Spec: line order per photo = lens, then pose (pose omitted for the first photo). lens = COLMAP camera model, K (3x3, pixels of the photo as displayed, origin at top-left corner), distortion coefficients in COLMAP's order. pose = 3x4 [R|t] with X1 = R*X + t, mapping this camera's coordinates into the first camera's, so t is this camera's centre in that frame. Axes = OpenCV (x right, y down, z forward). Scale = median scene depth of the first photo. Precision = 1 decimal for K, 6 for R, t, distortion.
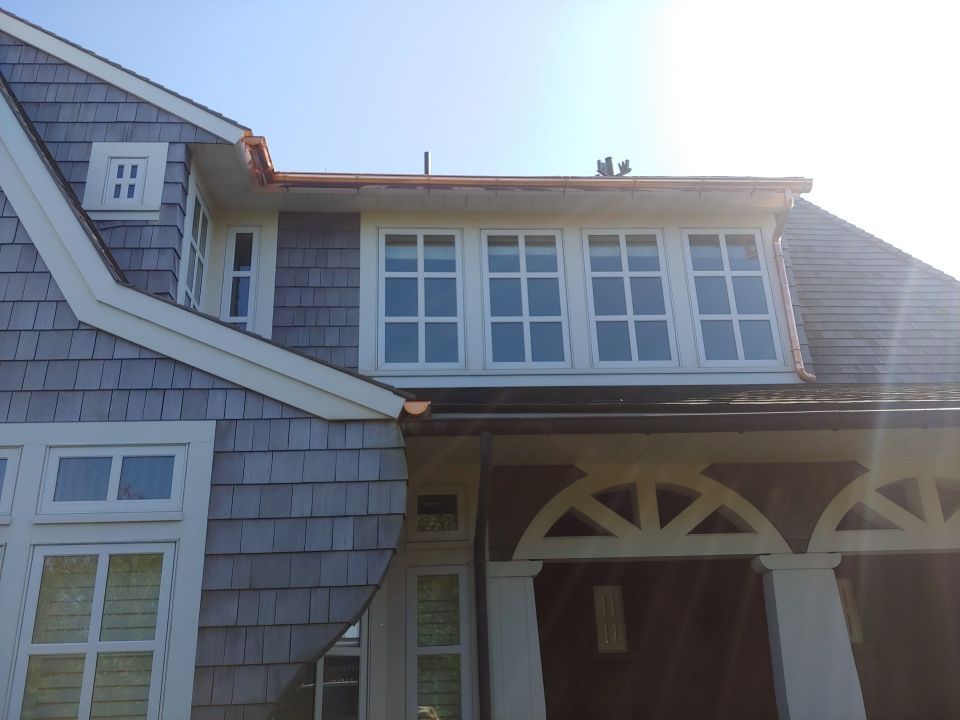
lens RADIAL K [[847.2, 0, 487.3], [0, 847.2, 355.4], [0, 0, 1]] dist [0.052665, -0.106830]
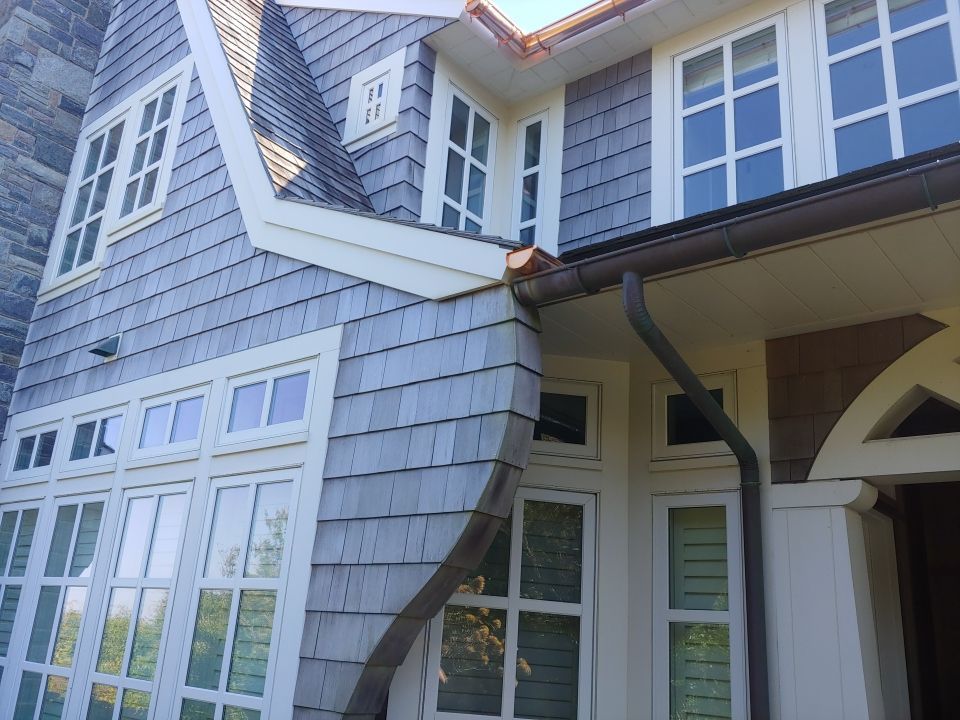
lens RADIAL K [[847.2, 0, 463.9], [0, 847.2, 366.9], [0, 0, 1]] dist [0.052665, -0.106830]
pose [[0.710336, -0.134330, -0.690926, 0.285876], [0.169066, 0.985444, -0.017774, 0.129111], [0.683257, -0.104186, 0.722707, 0.396162]]
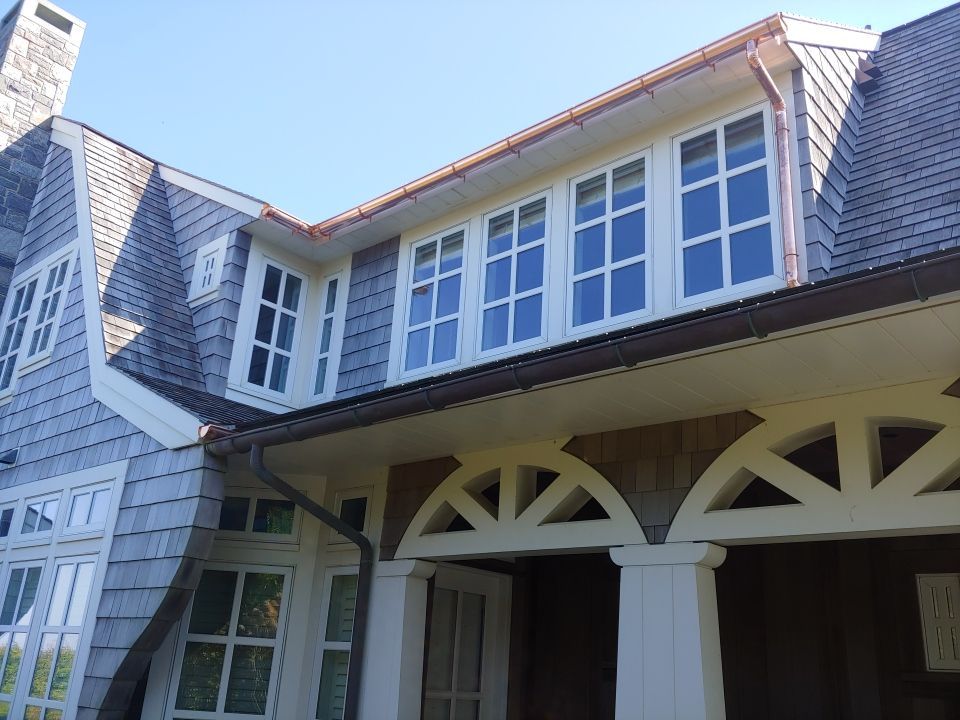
lens RADIAL K [[847.2, 0, 481.5], [0, 847.2, 362.7], [0, 0, 1]] dist [0.052665, -0.106830]
pose [[0.701191, -0.174434, -0.691306, 0.821216], [0.188800, 0.980424, -0.055886, 0.090231], [0.687522, -0.091332, 0.720397, 0.375900]]
